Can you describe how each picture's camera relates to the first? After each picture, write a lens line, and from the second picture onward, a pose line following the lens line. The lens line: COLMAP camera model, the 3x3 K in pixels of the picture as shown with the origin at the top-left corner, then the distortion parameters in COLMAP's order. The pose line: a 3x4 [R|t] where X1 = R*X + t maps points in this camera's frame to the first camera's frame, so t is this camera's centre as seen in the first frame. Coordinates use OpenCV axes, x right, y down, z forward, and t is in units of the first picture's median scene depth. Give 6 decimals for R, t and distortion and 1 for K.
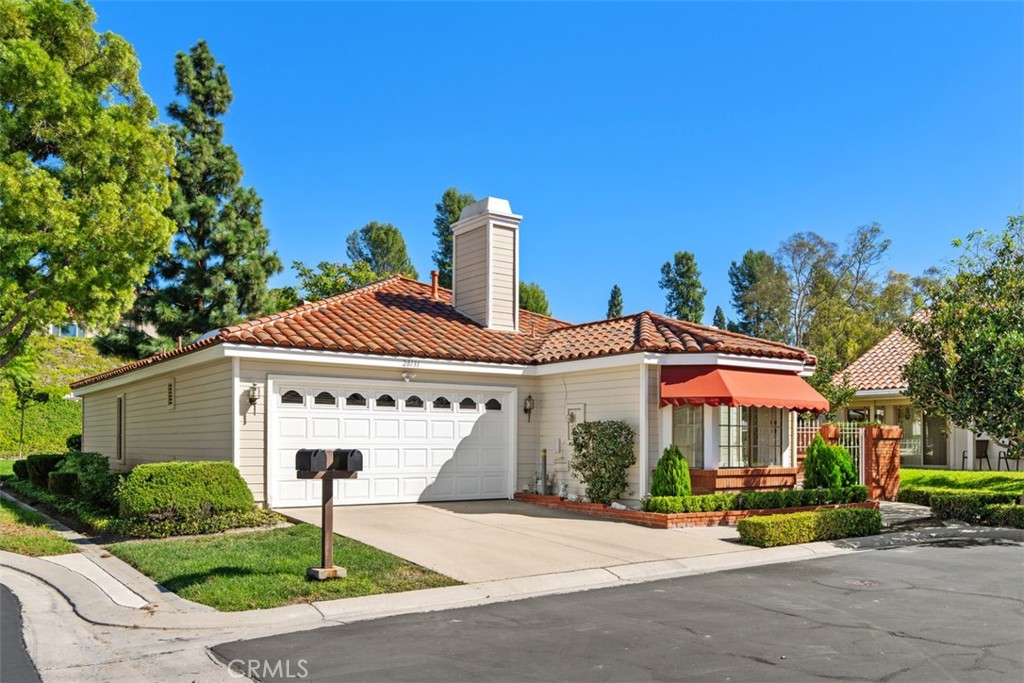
lens RADIAL K [[830.7, 0, 512.2], [0, 830.7, 341.9], [0, 0, 1]] dist [0.001194, -0.003987]
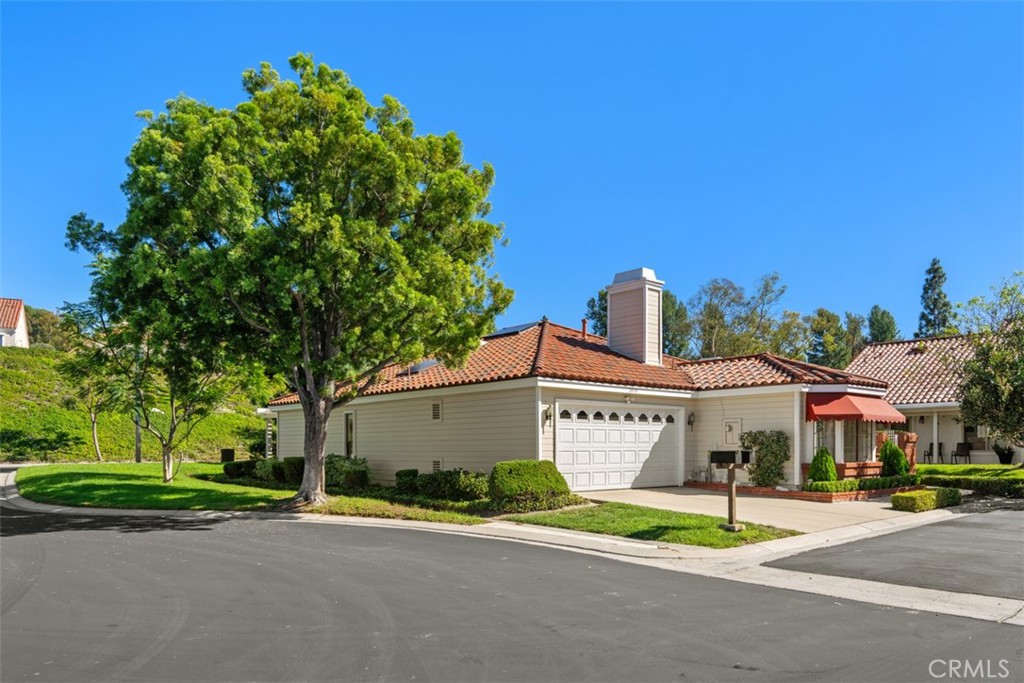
lens RADIAL K [[706.0, 0, 508.7], [0, 706.0, 368.4], [0, 0, 1]] dist [-0.003547, -0.001982]
pose [[0.994363, 0.006618, 0.105826, -0.456212], [-0.007677, 0.999924, 0.009603, -0.020938], [-0.105754, -0.010362, 0.994338, -0.169750]]
